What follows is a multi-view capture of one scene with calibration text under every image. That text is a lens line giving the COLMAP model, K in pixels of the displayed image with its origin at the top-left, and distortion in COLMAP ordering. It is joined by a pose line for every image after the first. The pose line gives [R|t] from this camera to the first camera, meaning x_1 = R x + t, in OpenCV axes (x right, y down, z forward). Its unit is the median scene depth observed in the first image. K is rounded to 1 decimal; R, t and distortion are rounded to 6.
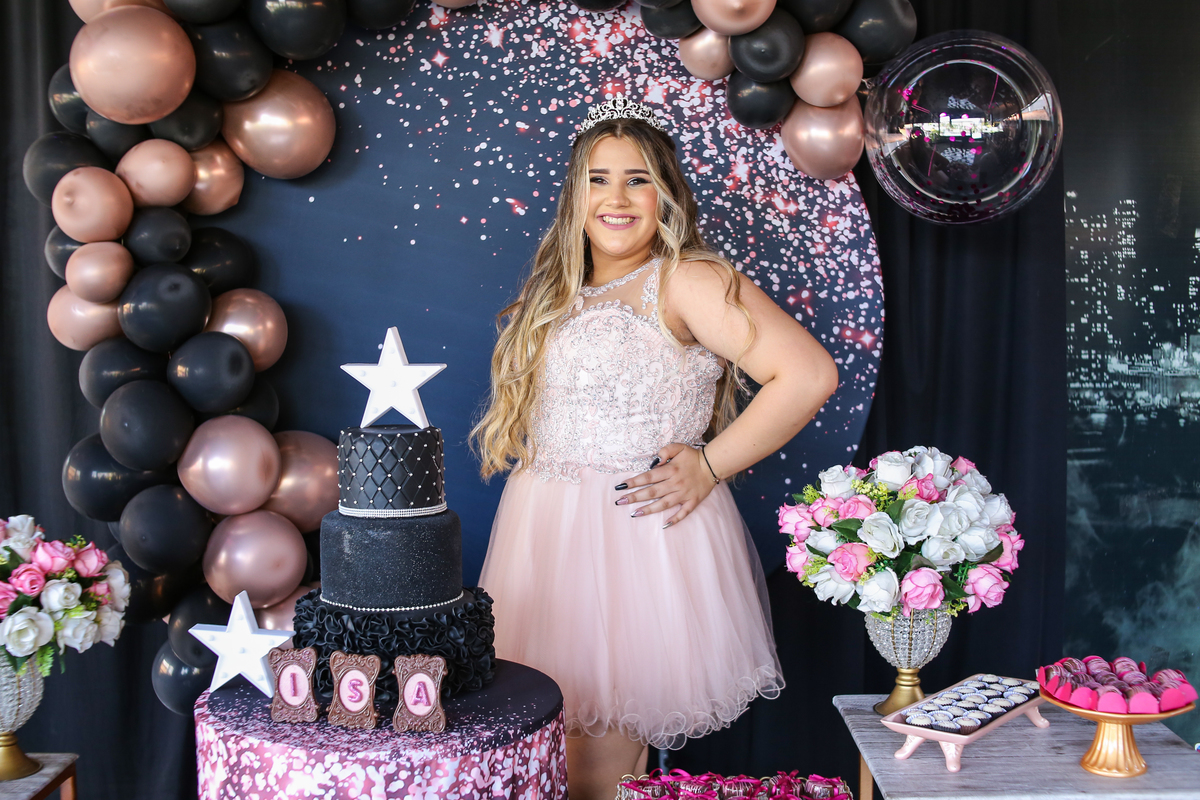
lens RADIAL K [[1658.5, 0, 624.1], [0, 1658.5, 418.1], [0, 0, 1]] dist [-0.083086, 0.000000]
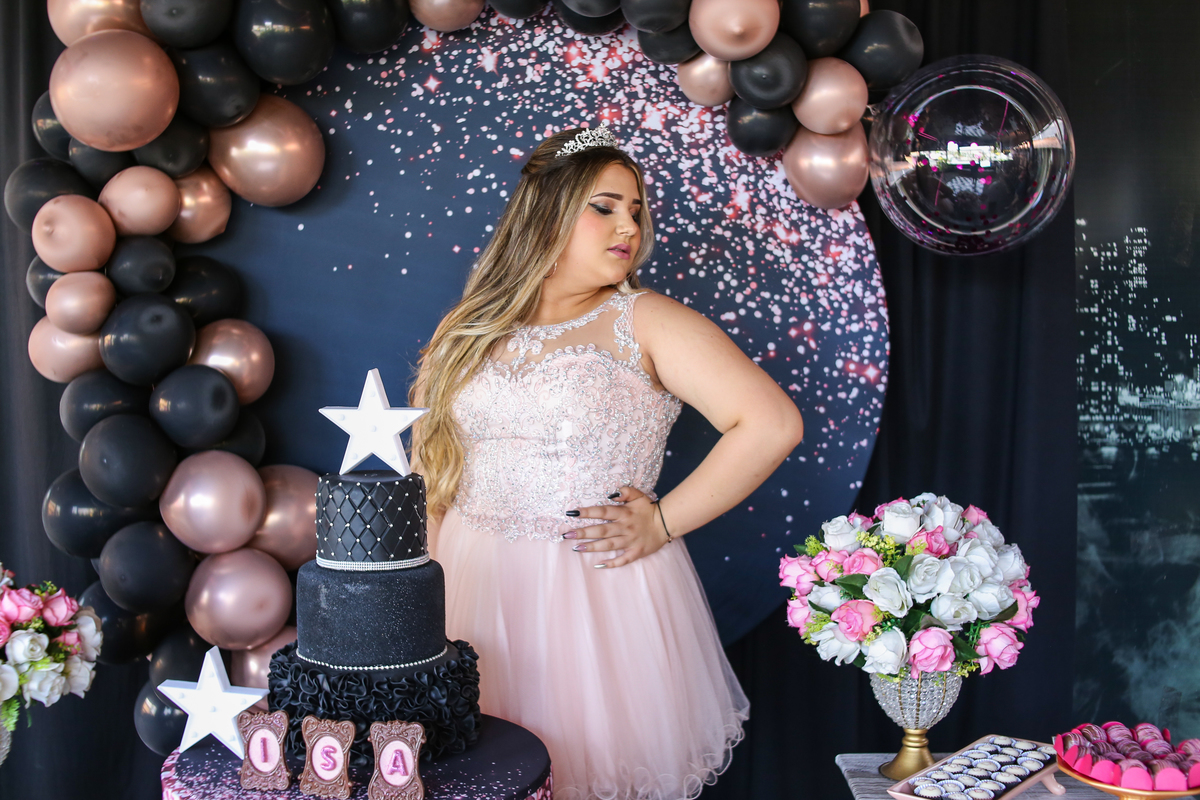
lens RADIAL K [[1599.9, 0, 609.5], [0, 1599.9, 395.6], [0, 0, 1]] dist [-0.079371, 0.000000]
pose [[0.999905, 0.003152, -0.013400, 0.006261], [-0.003355, 0.999879, -0.015215, -0.020189], [0.013351, 0.015258, 0.999794, 0.065697]]
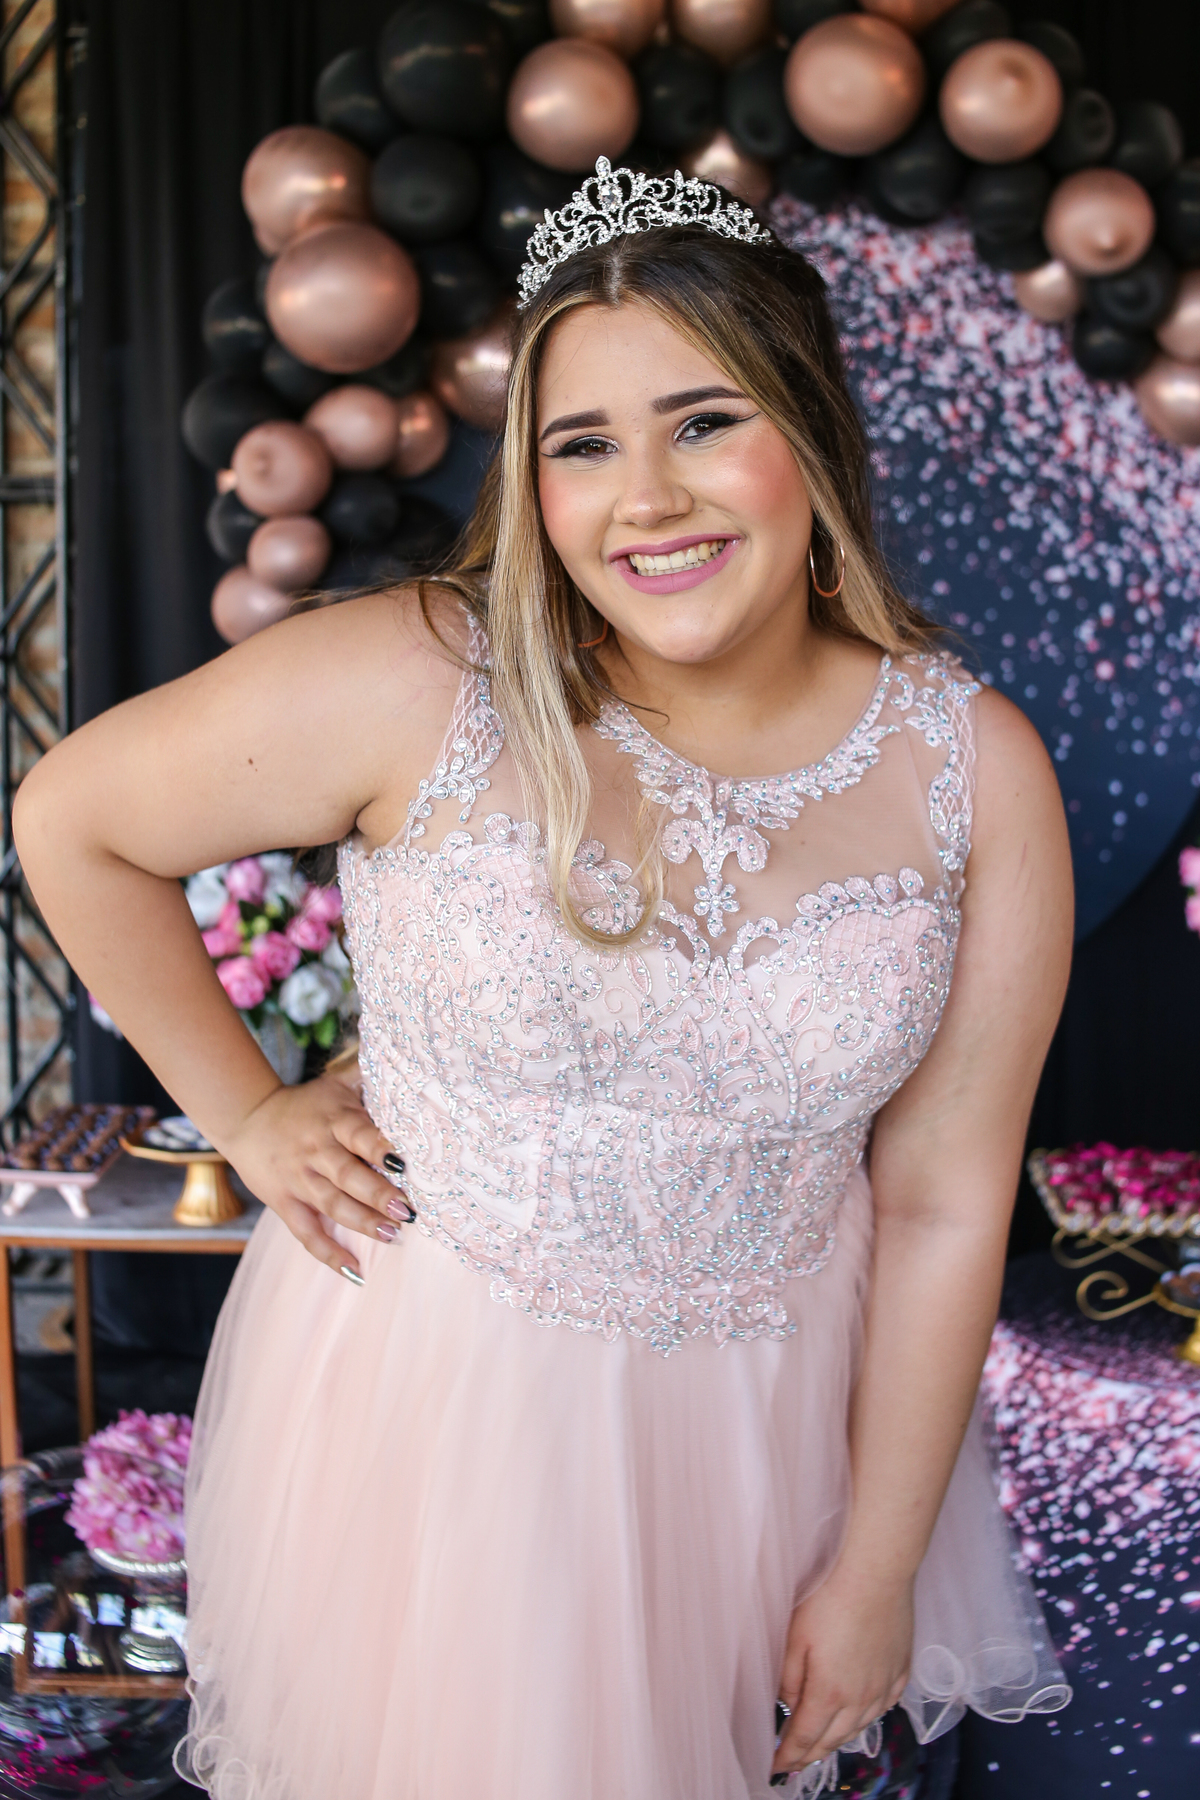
lens RADIAL K [[2487.7, 0, 583.6], [0, 2487.7, 910.5], [0, 0, 1]] dist [-0.083086, 0.000000]
pose [[0.999736, 0.005608, 0.022261, -0.197024], [-0.007551, 0.996074, 0.088197, -0.022882], [-0.021679, -0.088342, 0.995854, -0.212470]]
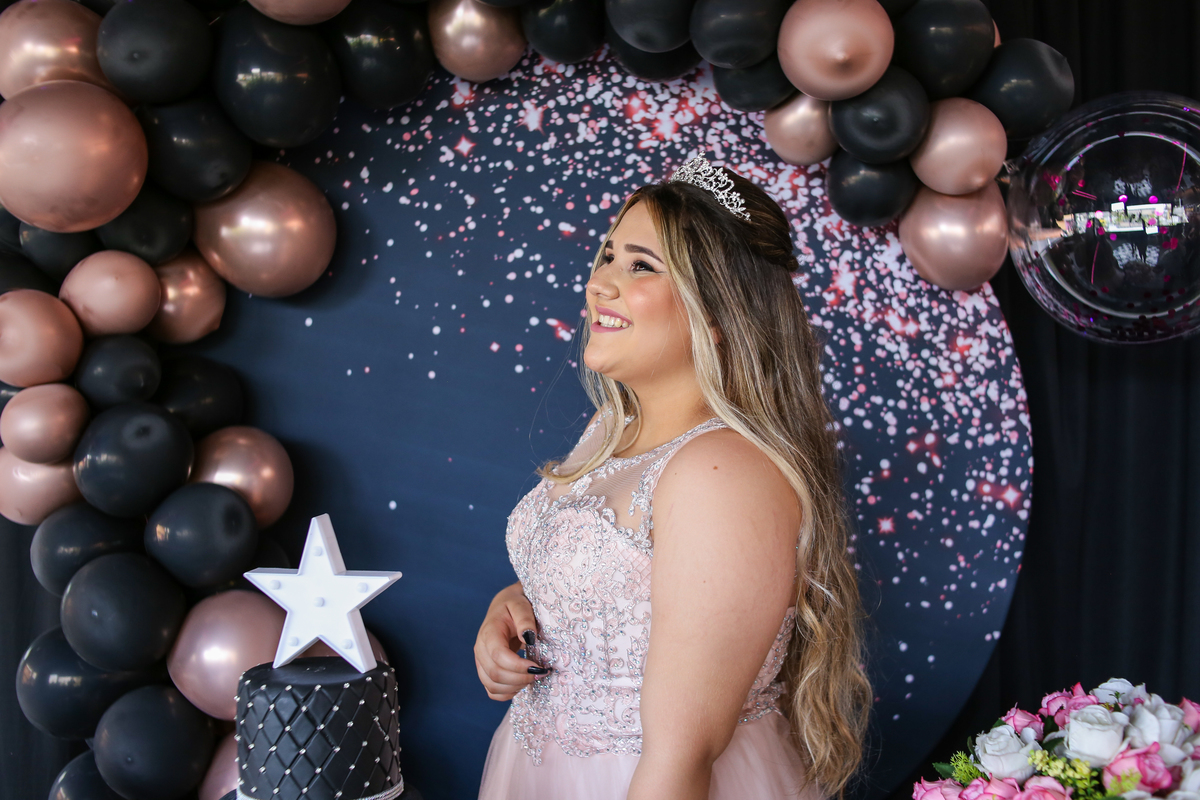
lens RADIAL K [[1411.0, 0, 653.5], [0, 1411.0, 412.3], [0, 0, 1]] dist [-0.099307, 0.000000]
pose [[0.998377, -0.006093, -0.056628, 0.017994], [0.002276, 0.997735, -0.067230, -0.044195], [0.056910, 0.066992, 0.996129, 0.344013]]
